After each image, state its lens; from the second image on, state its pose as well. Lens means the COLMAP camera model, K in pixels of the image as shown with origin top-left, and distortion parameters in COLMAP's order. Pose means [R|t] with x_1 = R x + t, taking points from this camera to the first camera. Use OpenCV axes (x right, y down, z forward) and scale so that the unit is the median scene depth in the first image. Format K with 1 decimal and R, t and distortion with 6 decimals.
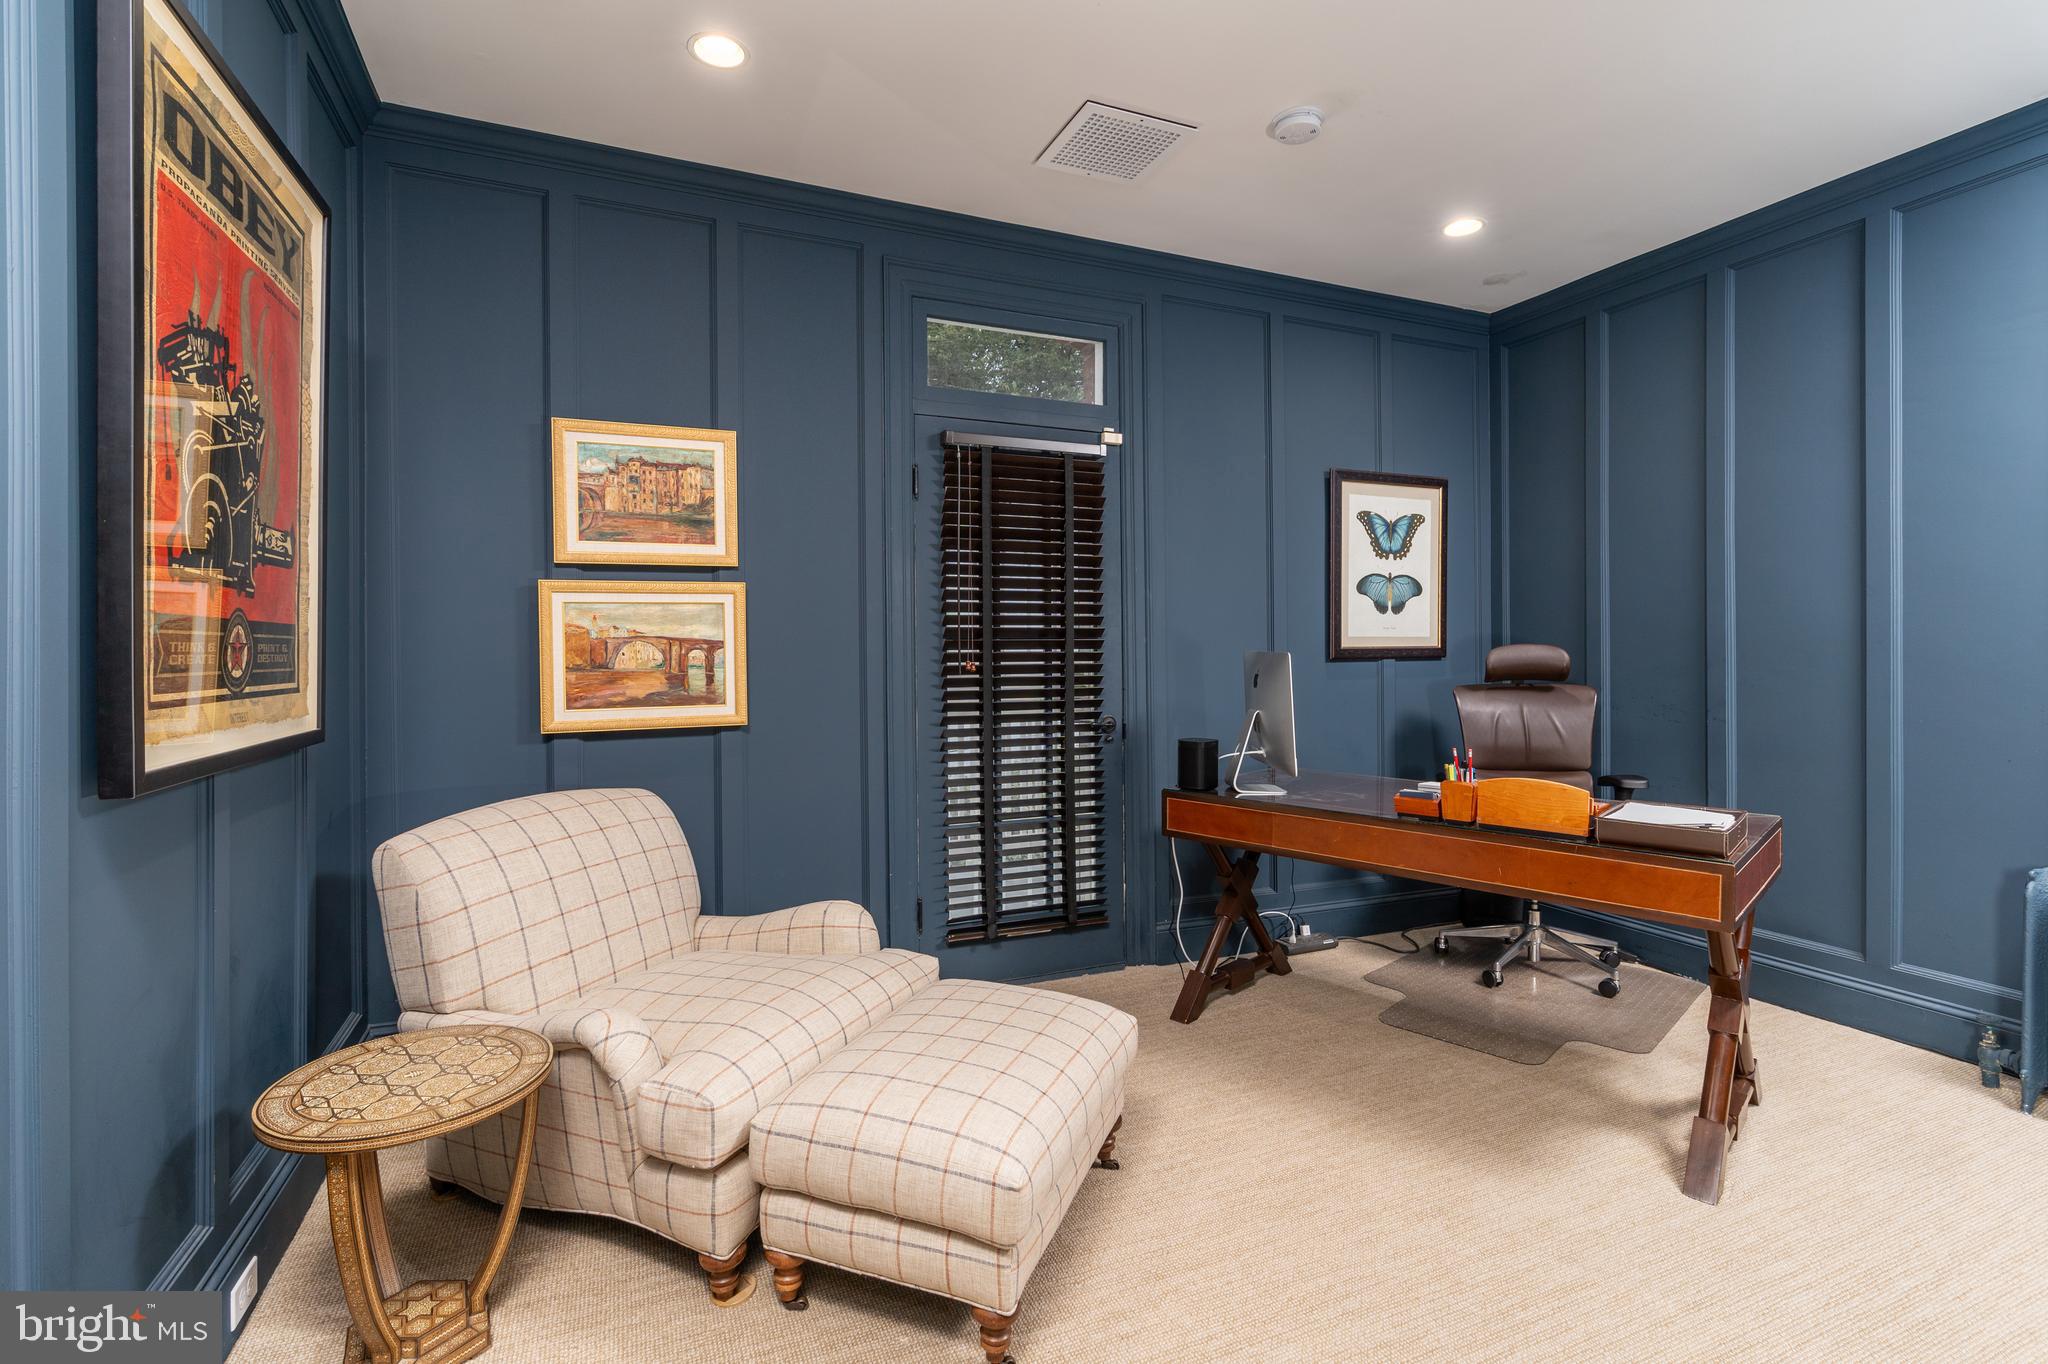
lens RADIAL K [[951.2, 0, 1022.3], [0, 951.2, 667.1], [0, 0, 1]] dist [-0.021728, -0.000898]
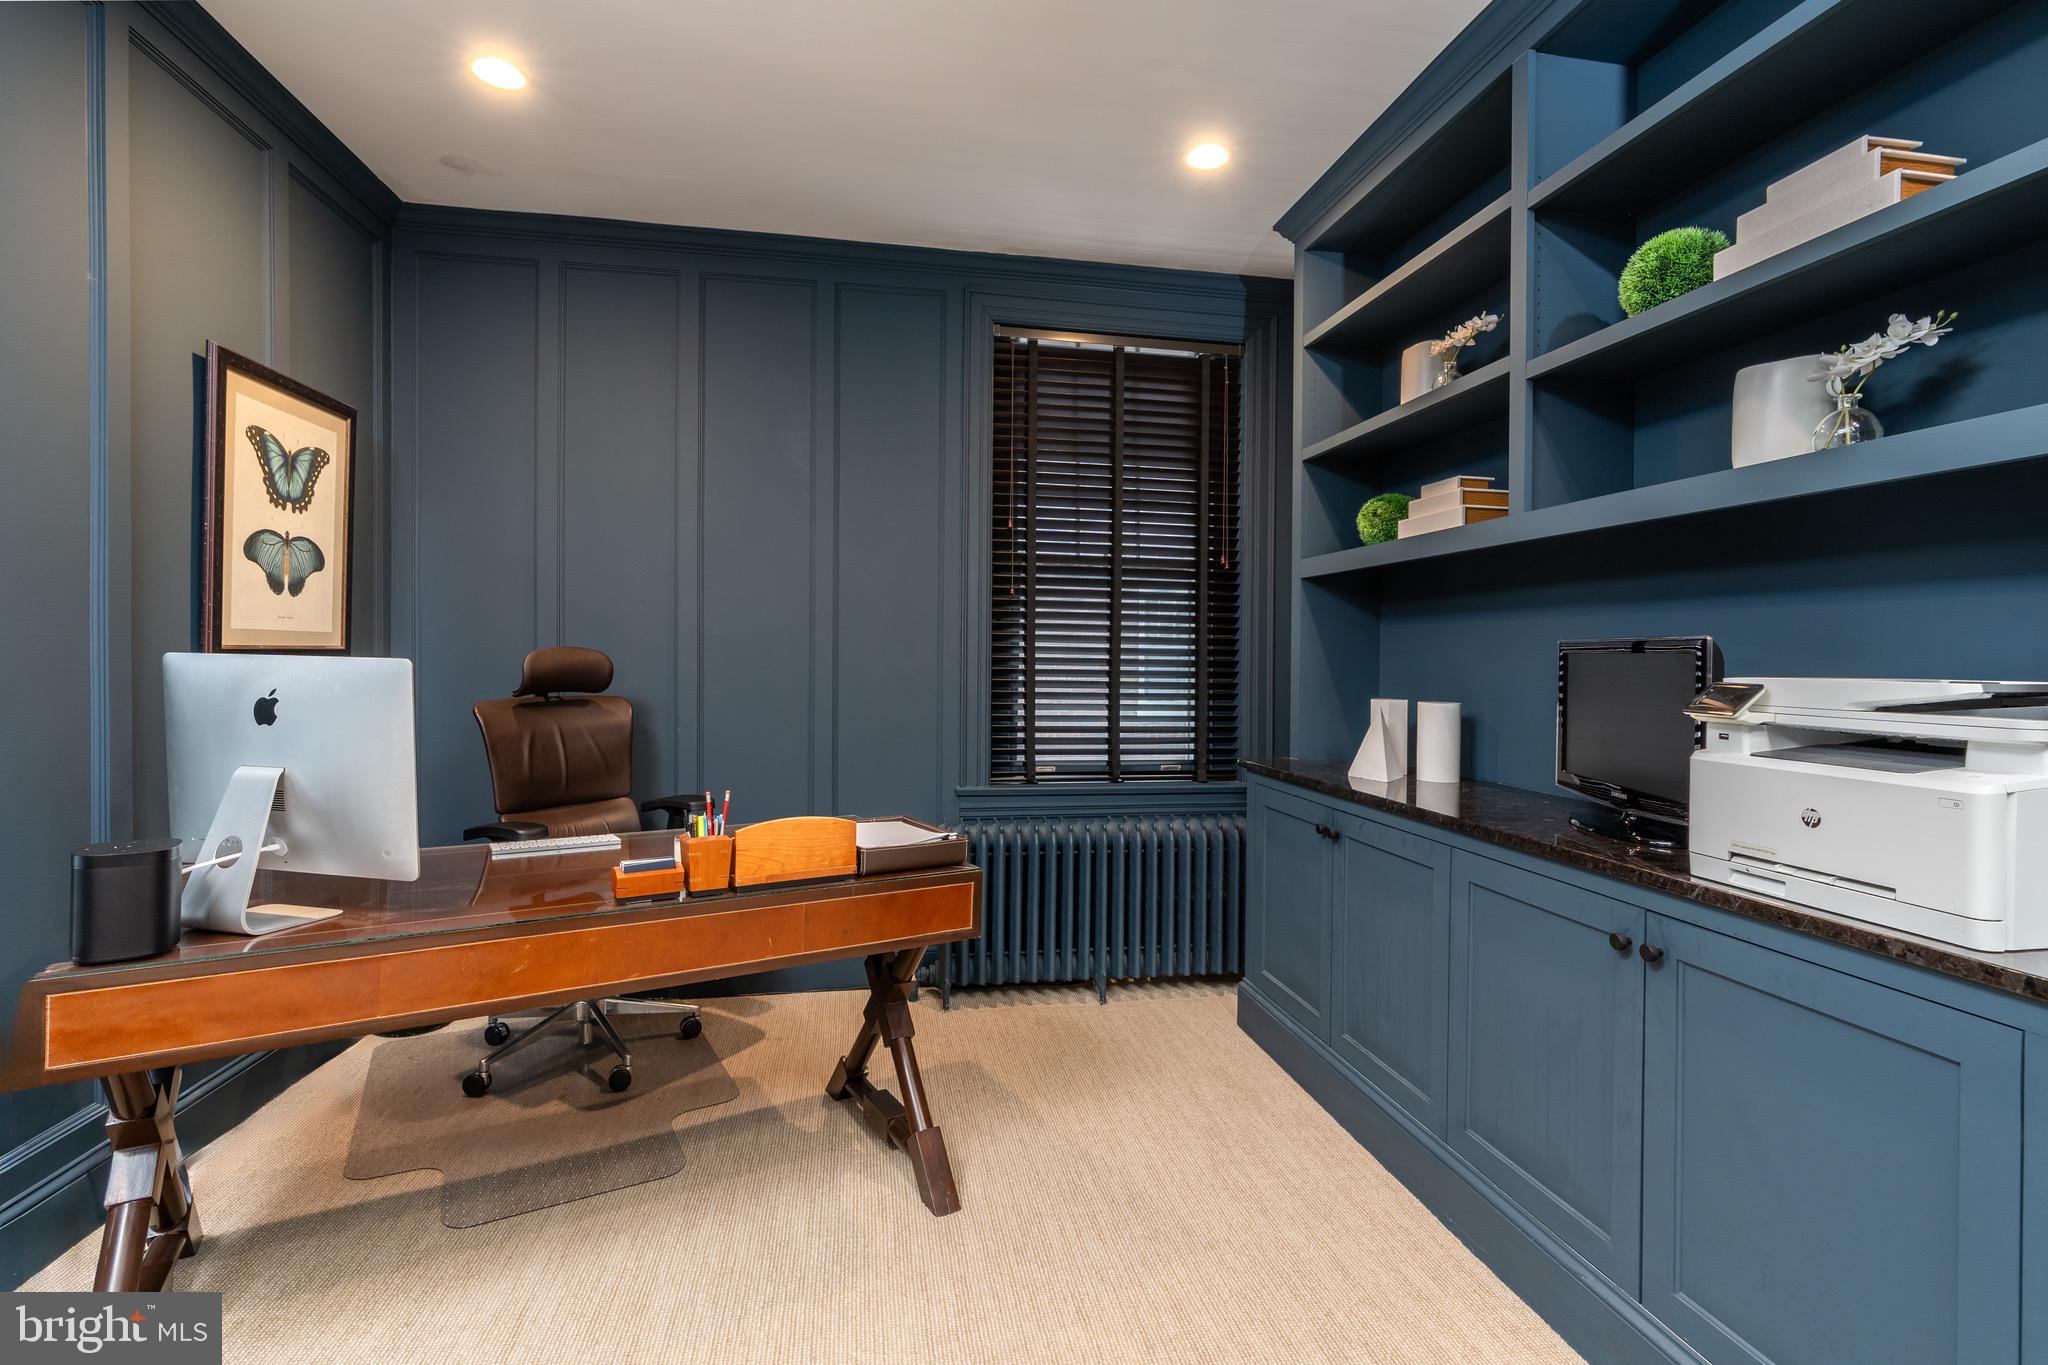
lens RADIAL K [[951.2, 0, 1027.5], [0, 951.2, 654.4], [0, 0, 1]] dist [-0.021728, -0.000898]
pose [[0.220274, 0.004413, 0.975428, -0.124653], [0.006320, 0.999962, -0.005951, -0.008630], [-0.975418, 0.007475, 0.220238, 0.369814]]
